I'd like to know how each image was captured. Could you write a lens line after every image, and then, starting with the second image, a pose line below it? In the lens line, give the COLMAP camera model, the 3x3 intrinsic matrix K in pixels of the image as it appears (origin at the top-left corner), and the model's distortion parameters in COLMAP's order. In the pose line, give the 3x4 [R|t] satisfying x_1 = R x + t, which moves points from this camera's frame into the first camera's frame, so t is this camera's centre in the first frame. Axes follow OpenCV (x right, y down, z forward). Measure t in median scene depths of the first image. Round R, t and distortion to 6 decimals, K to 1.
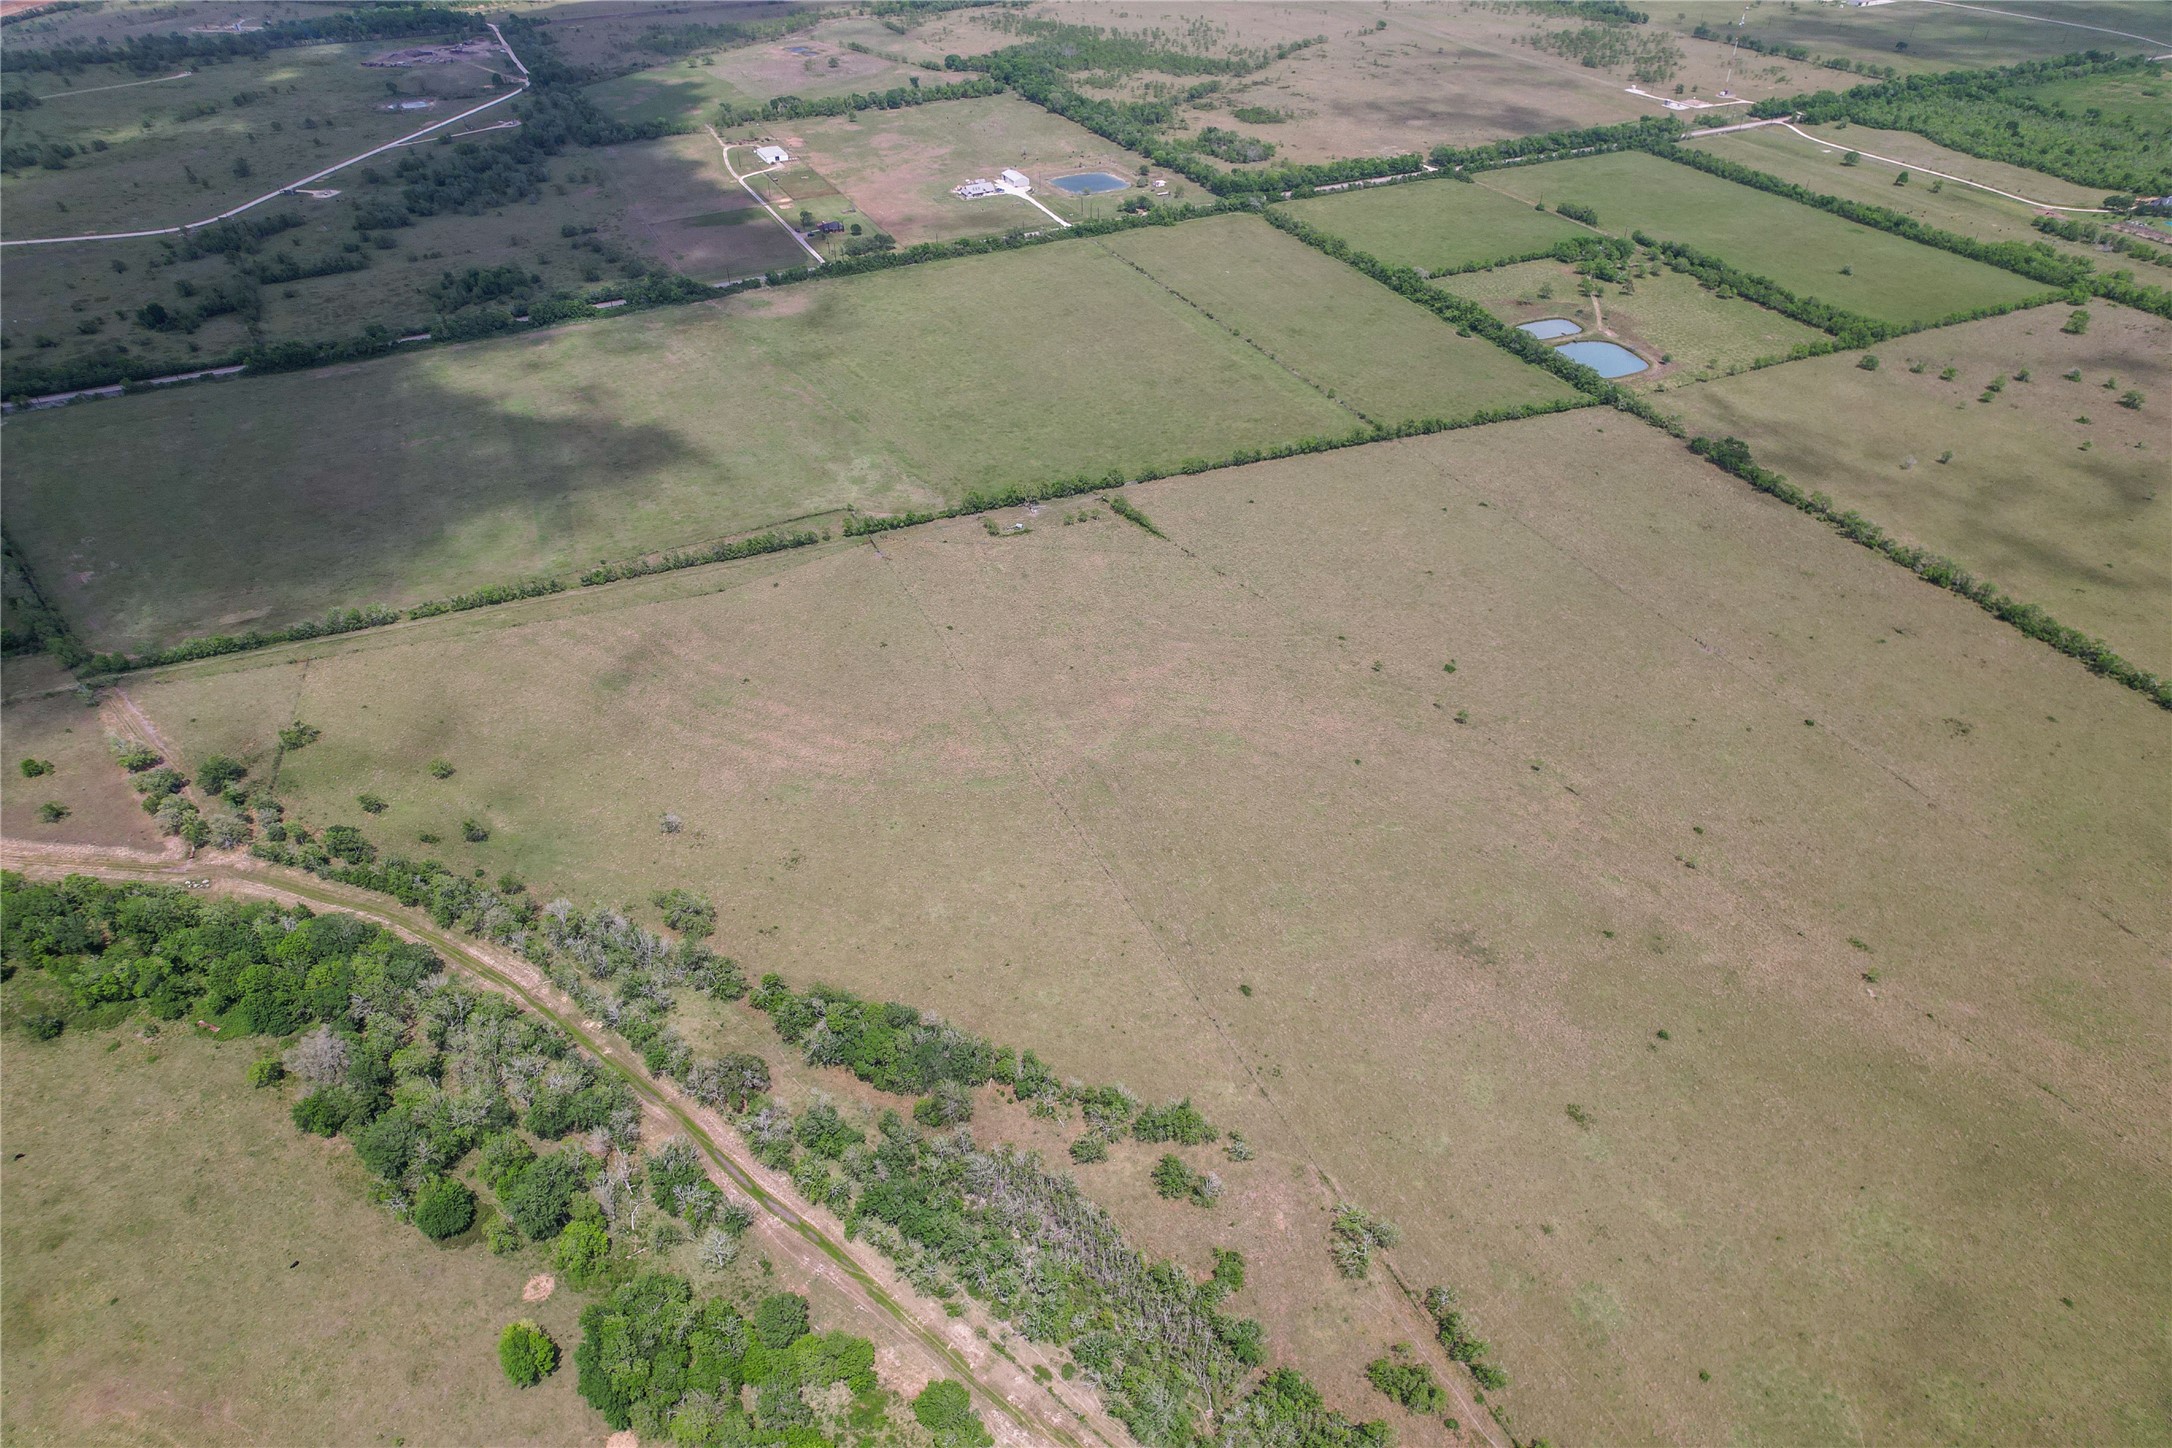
lens RADIAL K [[1376.1, 0, 1099.9], [0, 1376.1, 723.5], [0, 0, 1]] dist [-0.088396, 0.078479]
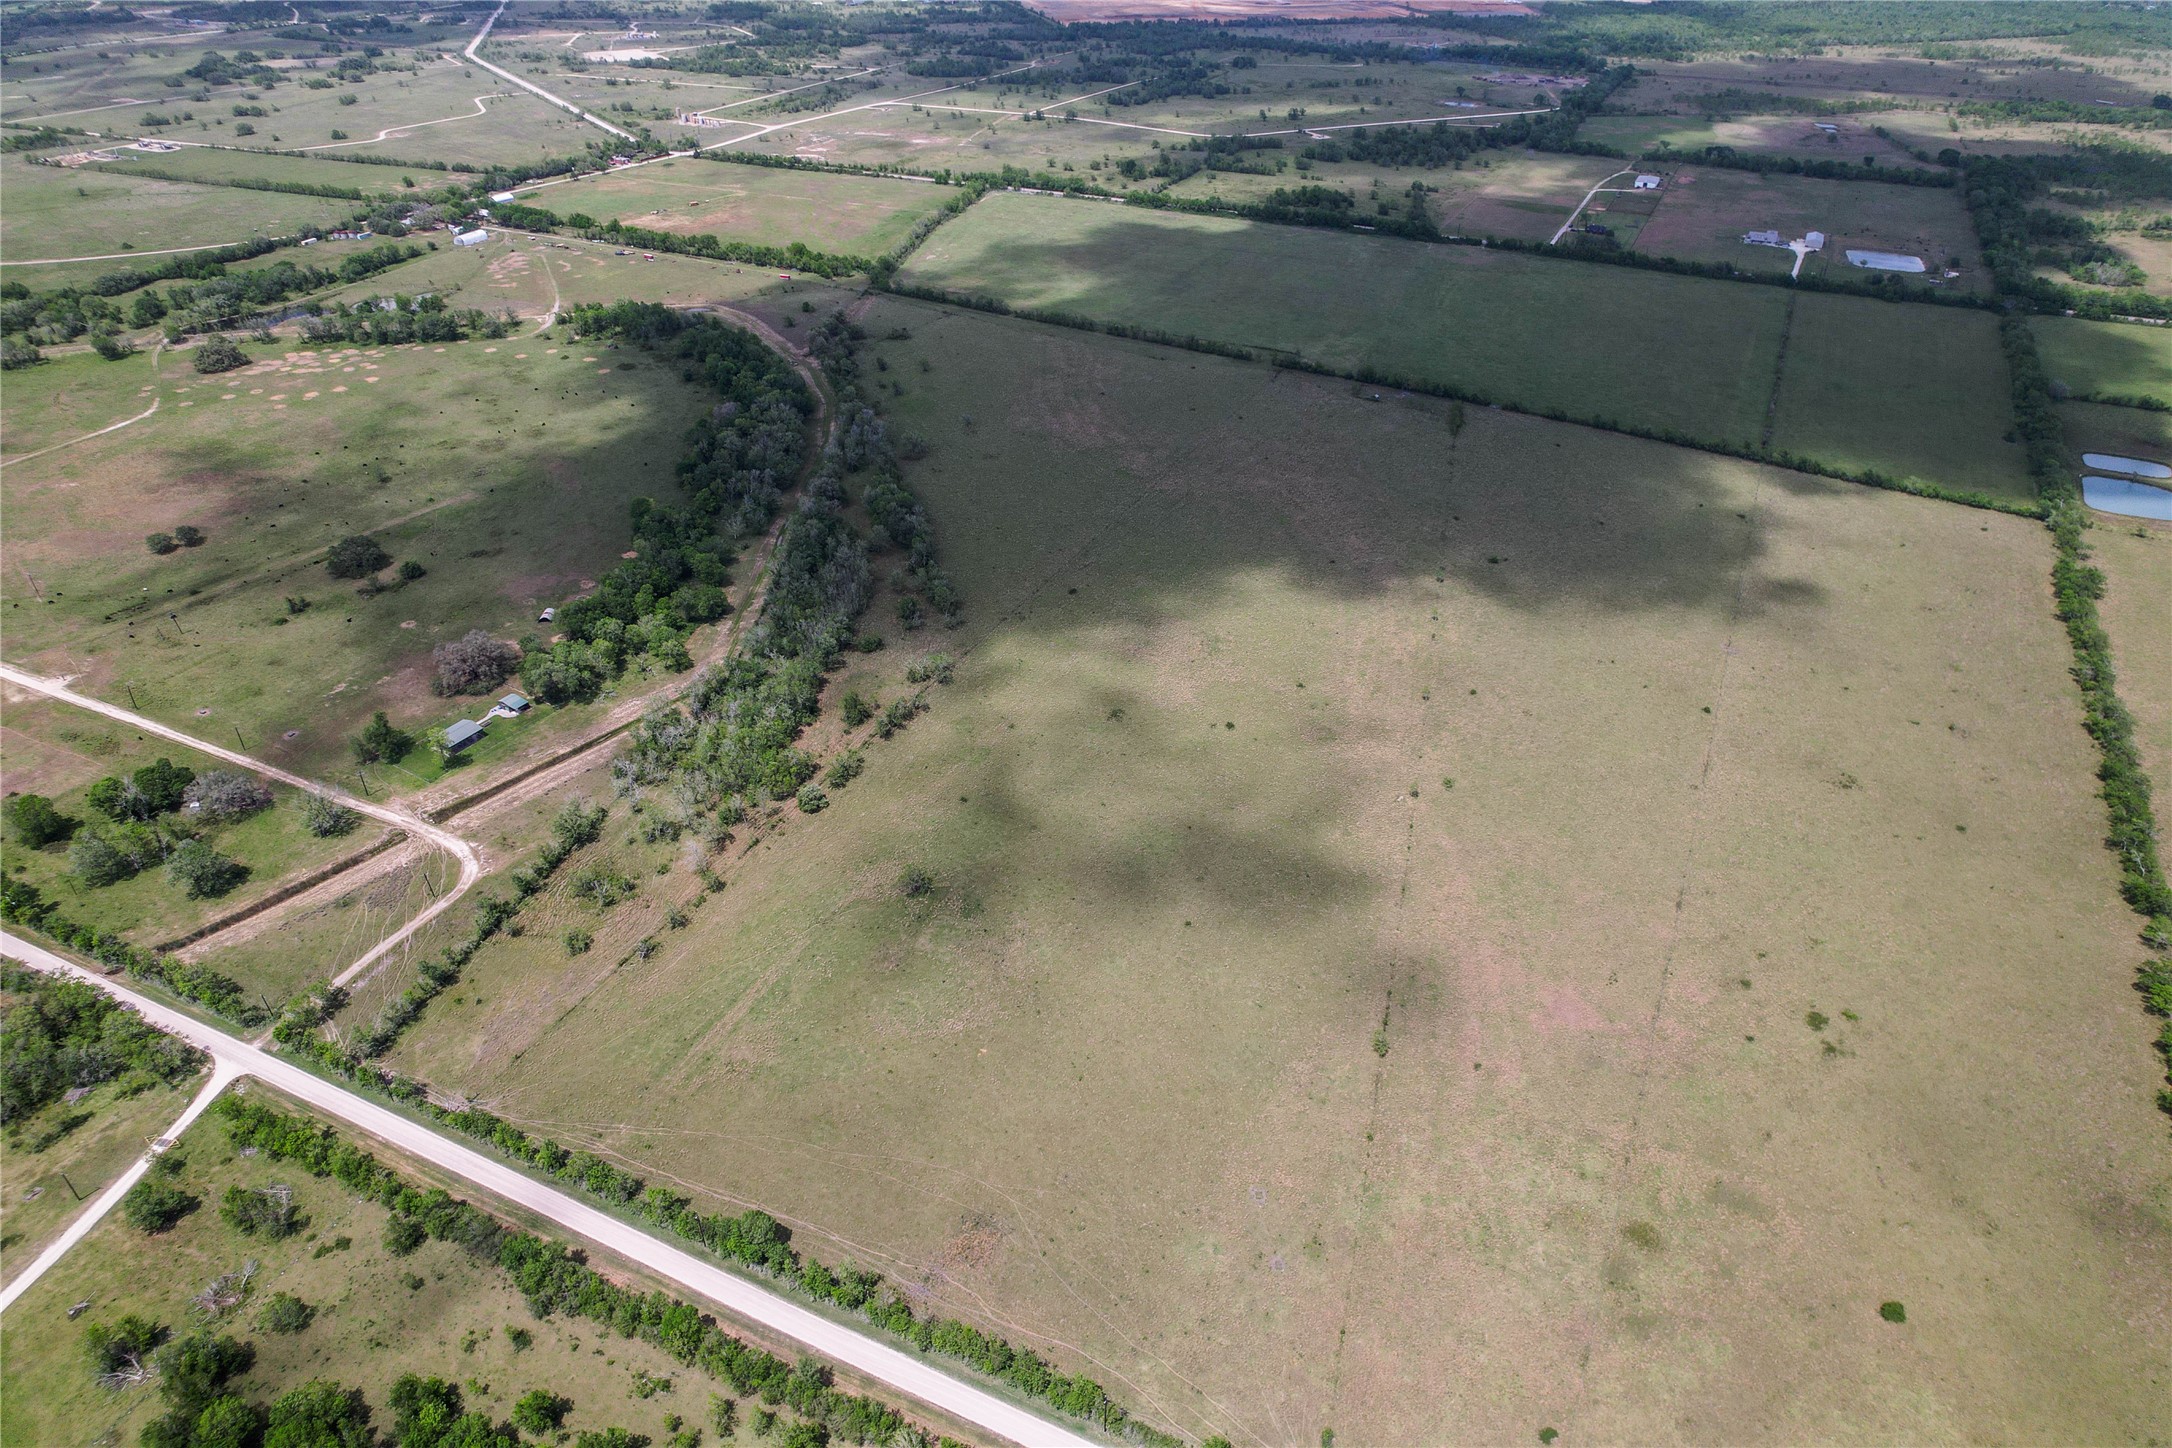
lens RADIAL K [[1376.1, 0, 1099.9], [0, 1376.1, 723.5], [0, 0, 1]] dist [-0.088396, 0.078479]
pose [[0.619967, 0.438377, -0.650743, 0.672087], [-0.479810, 0.868038, 0.127641, 0.071090], [0.620825, 0.233099, 0.748493, -0.014628]]
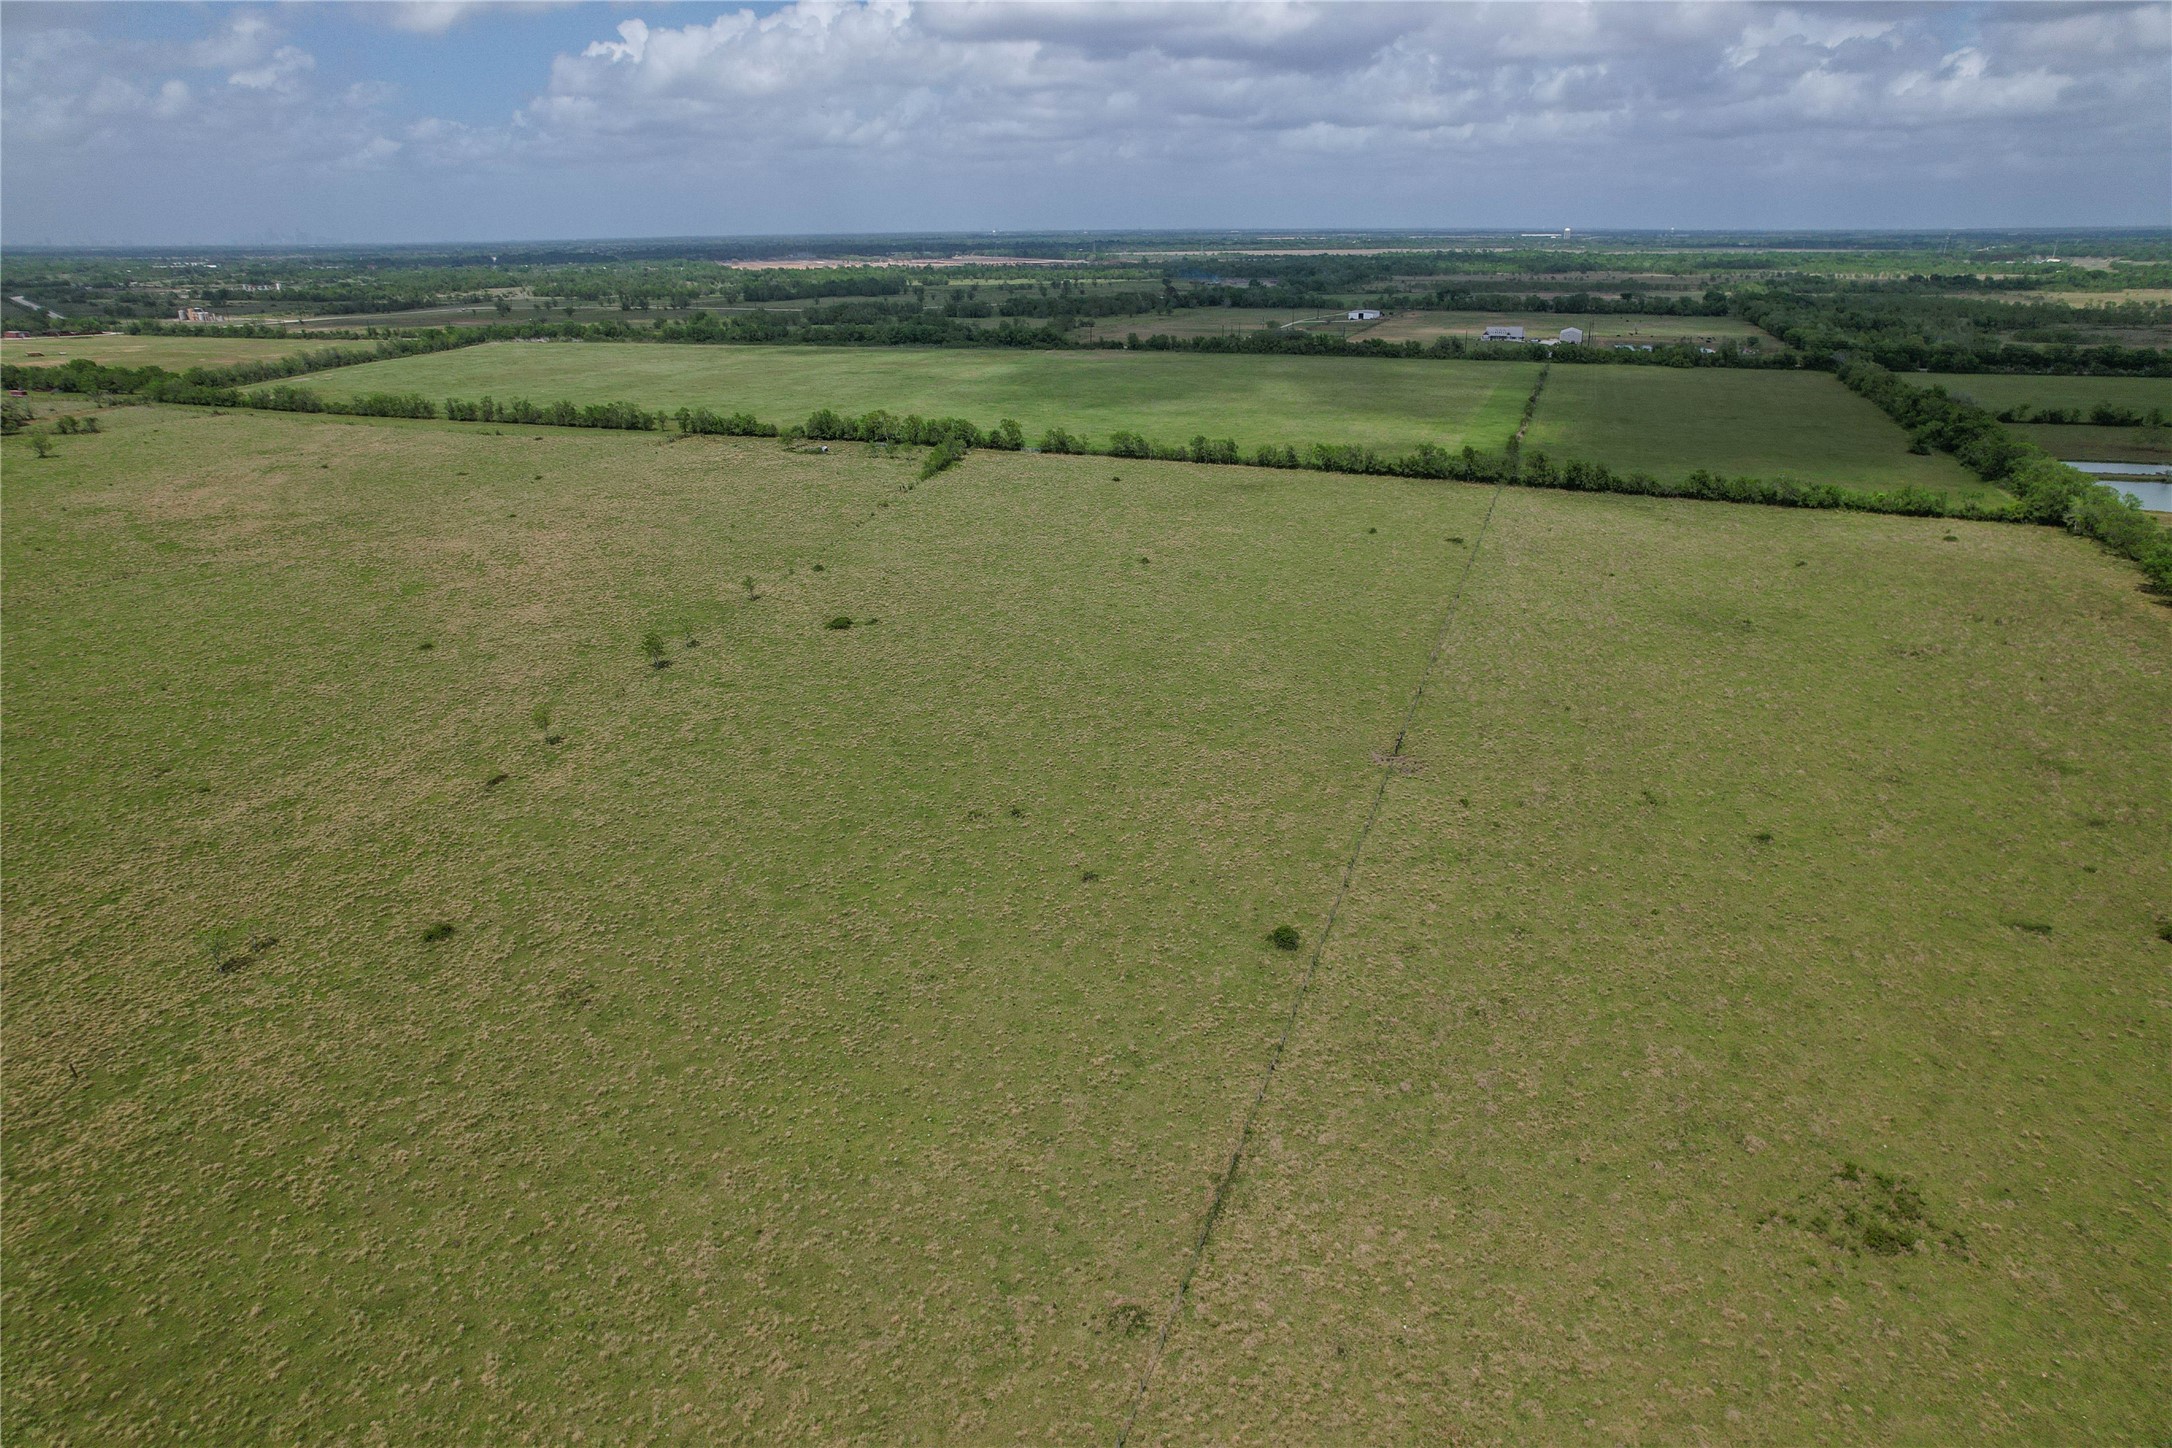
lens RADIAL K [[1376.1, 0, 1099.9], [0, 1376.1, 723.5], [0, 0, 1]] dist [-0.088396, 0.078479]
pose [[0.706375, 0.242563, -0.664980, 0.496180], [-0.426748, 0.895454, -0.126680, 0.008226], [0.564731, 0.373262, 0.736040, 0.576641]]
